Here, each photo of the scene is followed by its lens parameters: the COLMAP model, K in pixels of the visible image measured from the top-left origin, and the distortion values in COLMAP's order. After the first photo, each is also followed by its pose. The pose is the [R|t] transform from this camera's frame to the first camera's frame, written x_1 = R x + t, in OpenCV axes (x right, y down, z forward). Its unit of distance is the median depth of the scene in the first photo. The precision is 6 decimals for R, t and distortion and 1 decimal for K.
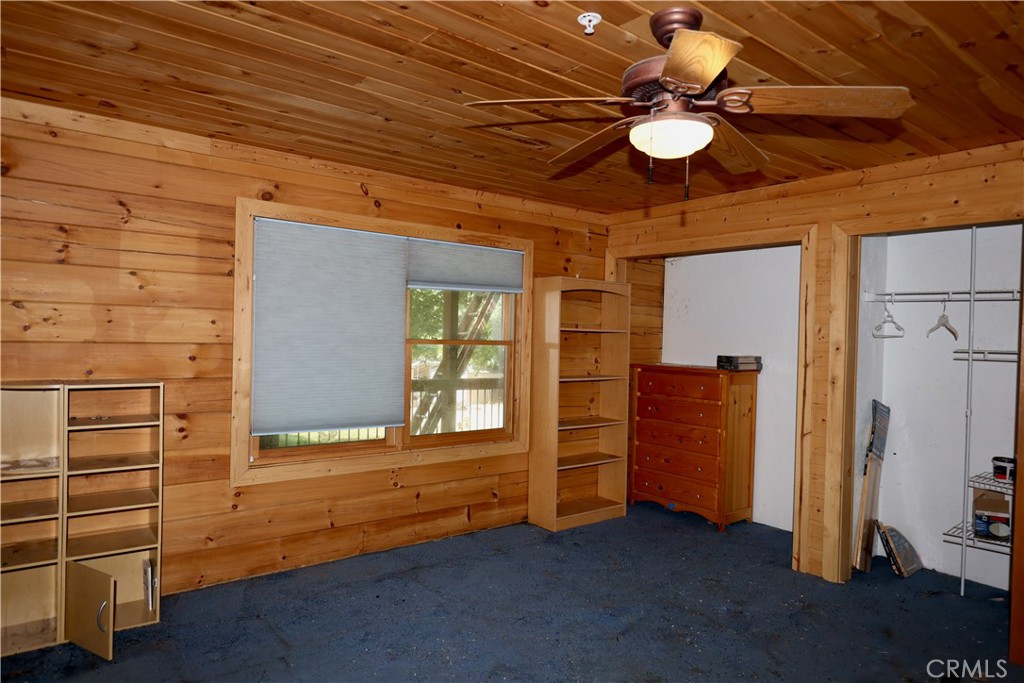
lens RADIAL K [[624.1, 0, 521.0], [0, 624.1, 344.4], [0, 0, 1]] dist [-0.006729, -0.003495]
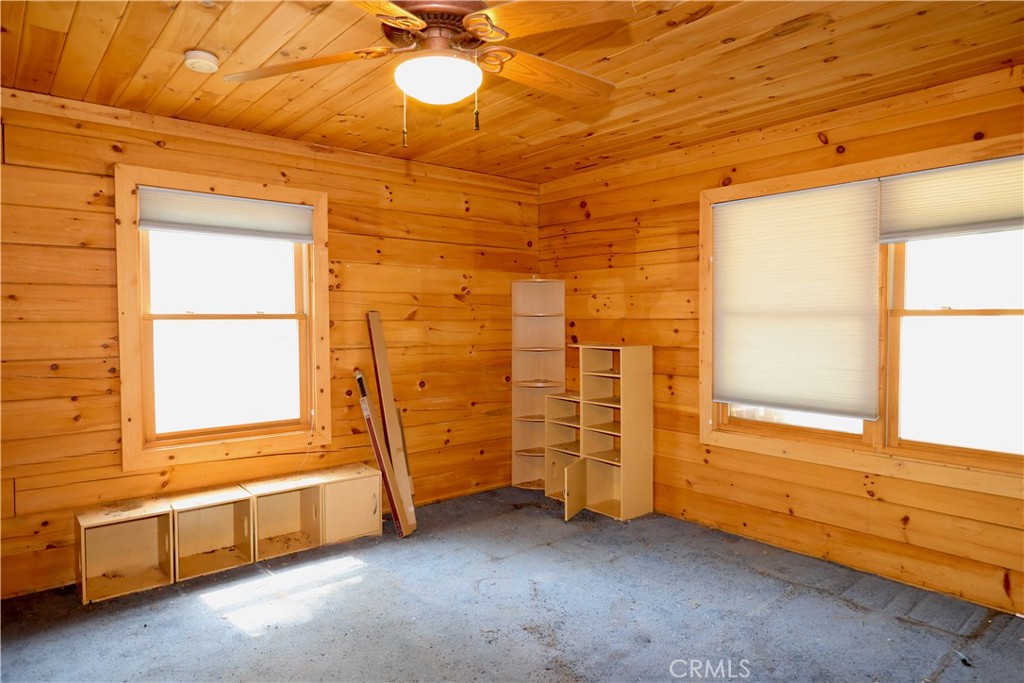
lens RADIAL K [[624.1, 0, 514.3], [0, 624.1, 342.1], [0, 0, 1]] dist [-0.006729, -0.003495]
pose [[0.035503, 0.013888, -0.999273, 0.686662], [-0.006808, 0.999884, 0.013655, 0.028471], [0.999346, 0.006318, 0.035594, 0.620769]]
